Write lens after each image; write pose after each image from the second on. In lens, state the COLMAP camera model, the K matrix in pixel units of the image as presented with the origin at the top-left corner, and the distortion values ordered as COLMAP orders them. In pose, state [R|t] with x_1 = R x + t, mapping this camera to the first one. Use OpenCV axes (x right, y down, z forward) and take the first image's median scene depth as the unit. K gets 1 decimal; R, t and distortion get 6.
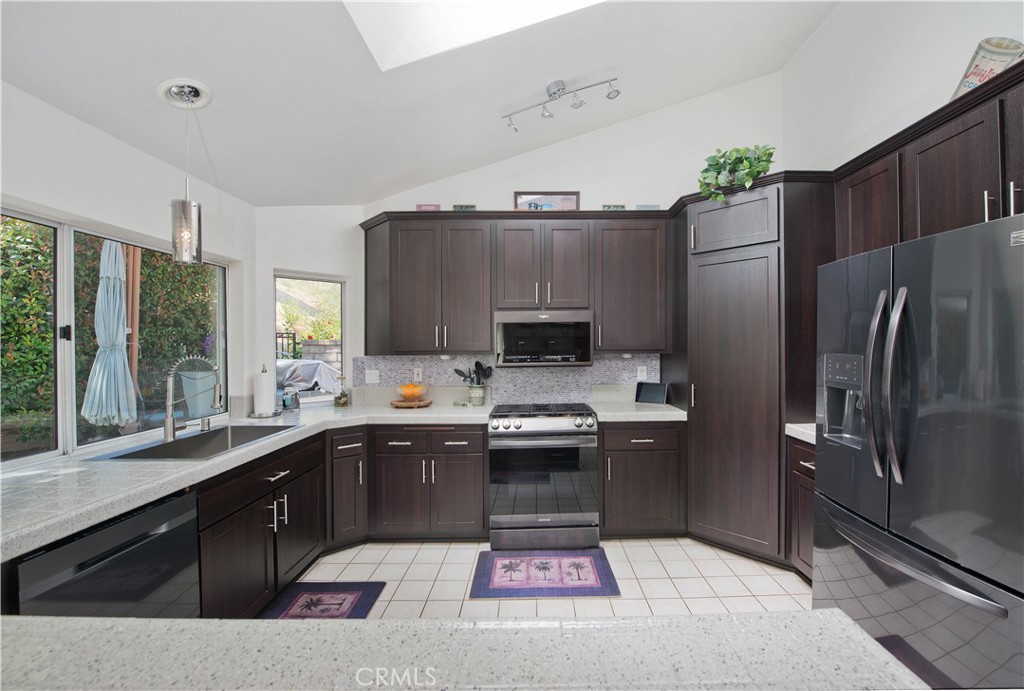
lens RADIAL K [[439.8, 0, 550.3], [0, 439.8, 346.5], [0, 0, 1]] dist [-0.023997, 0.000180]
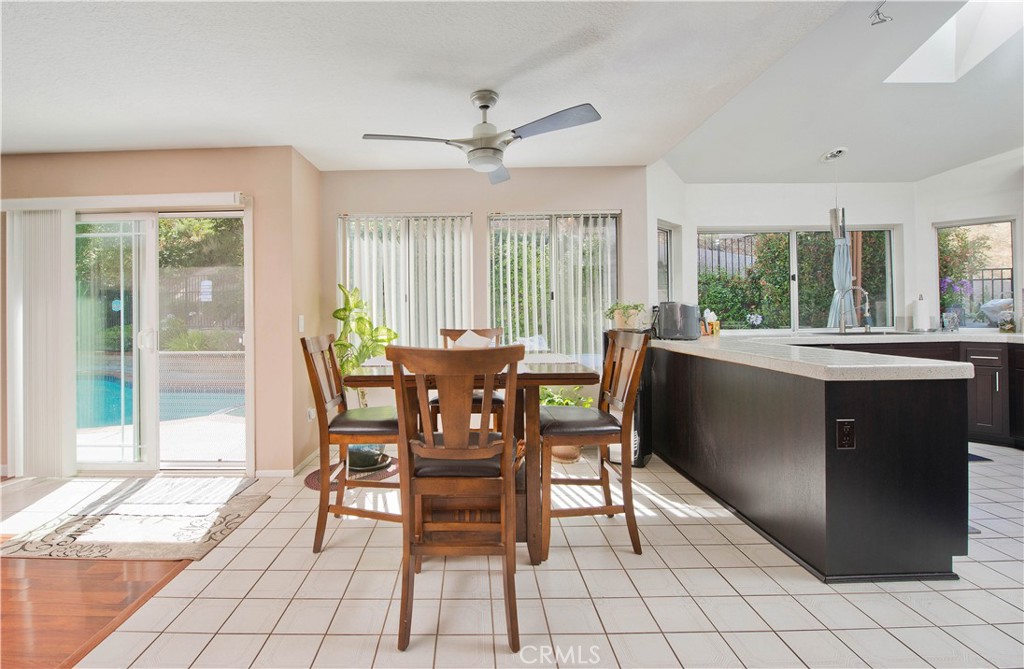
lens RADIAL K [[419.6, 0, 484.9], [0, 419.6, 306.5], [0, 0, 1]] dist [-0.017072, -0.001346]
pose [[-0.014120, 0.001952, -0.999898, 0.646860], [0.014438, 0.999894, 0.001748, 0.055356], [0.999796, -0.014412, -0.014146, -0.363315]]
